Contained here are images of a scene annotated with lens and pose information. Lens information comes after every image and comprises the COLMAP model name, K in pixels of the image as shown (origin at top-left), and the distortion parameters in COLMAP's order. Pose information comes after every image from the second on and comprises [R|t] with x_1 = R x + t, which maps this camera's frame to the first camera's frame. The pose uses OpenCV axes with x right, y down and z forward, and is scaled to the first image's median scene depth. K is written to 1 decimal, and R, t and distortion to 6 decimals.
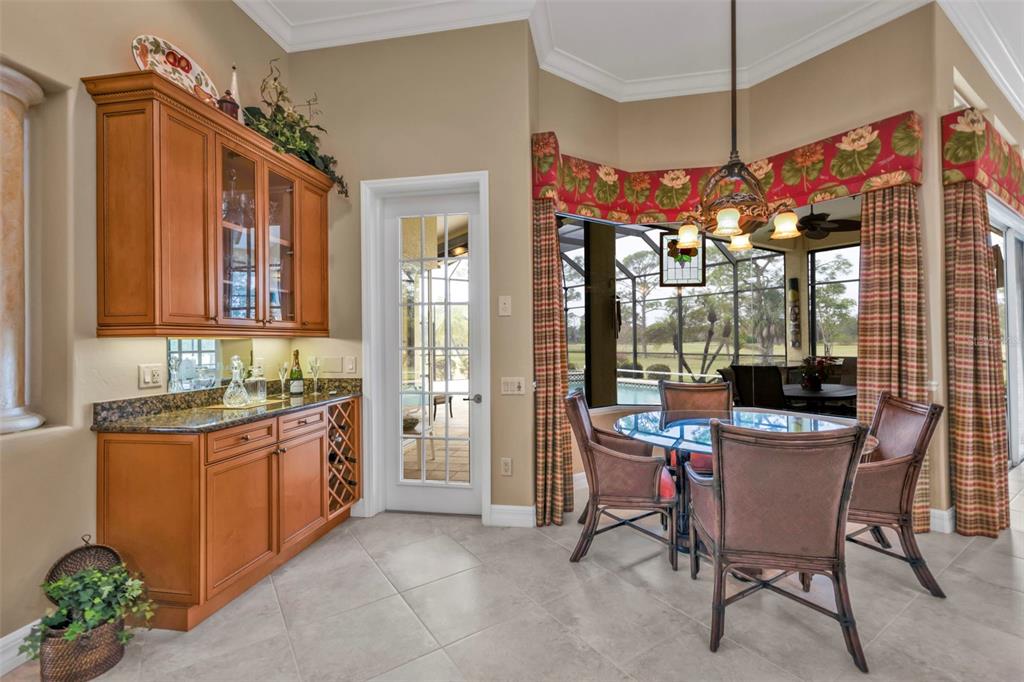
lens RADIAL K [[446.9, 0, 516.1], [0, 446.9, 334.4], [0, 0, 1]] dist [0.011145, -0.004080]
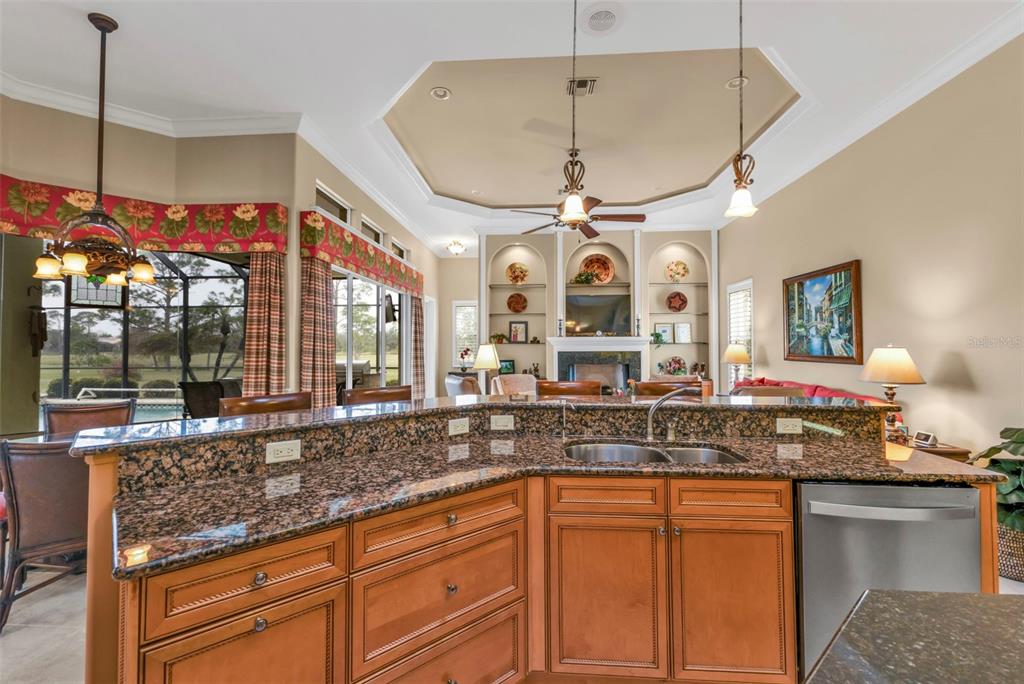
lens RADIAL K [[454.6, 0, 508.8], [0, 454.6, 334.3], [0, 0, 1]] dist [0.004360, -0.000136]
pose [[0.620908, 0.029055, 0.783345, 0.191794], [-0.013353, 0.999560, -0.026491, -0.041939], [-0.783770, 0.005989, 0.621023, -0.466706]]
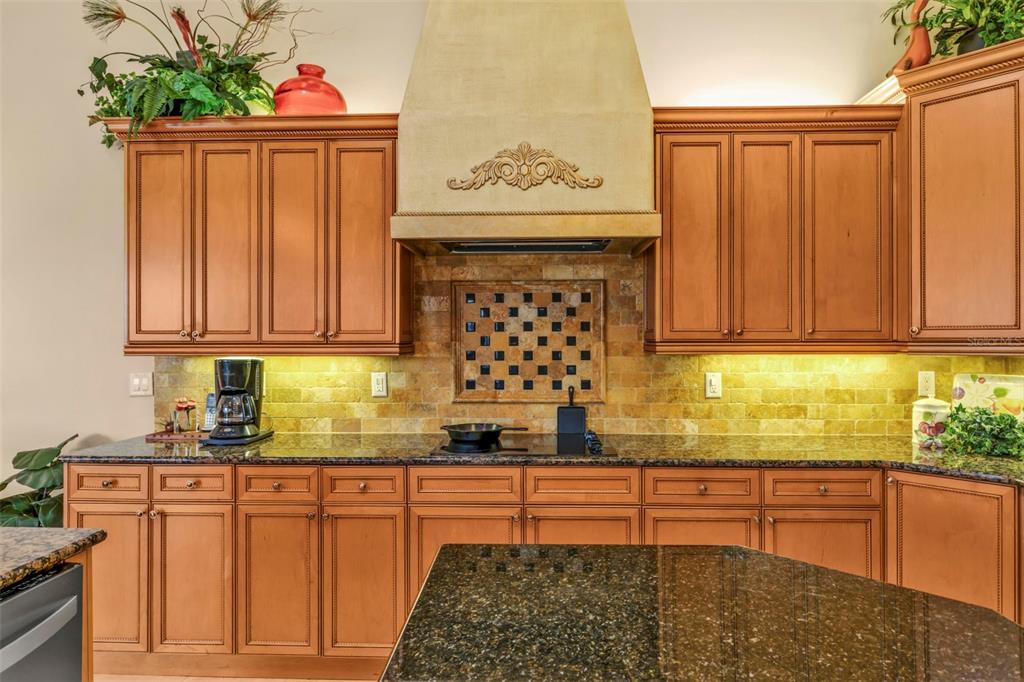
lens RADIAL K [[612.5, 0, 516.8], [0, 612.5, 340.5], [0, 0, 1]] dist [-0.006746, -0.002287]
pose [[-0.804311, 0.007414, 0.594163, 0.432833], [0.002866, 0.999959, -0.008598, -0.043416], [-0.594202, -0.005213, -0.804299, -0.395571]]
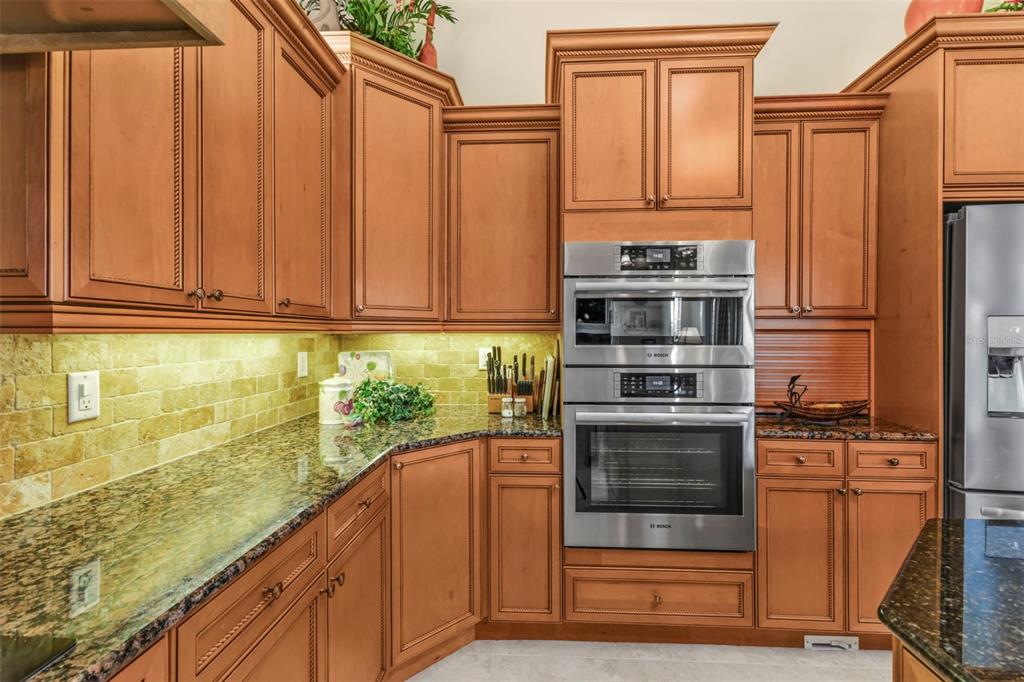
lens RADIAL K [[484.6, 0, 540.8], [0, 484.6, 340.2], [0, 0, 1]] dist [0.030104, -0.000334]
pose [[-0.581038, 0.019026, -0.813654, 0.874566], [0.007916, 0.999812, 0.017726, -0.029493], [0.813838, 0.003859, -0.581079, -0.825769]]
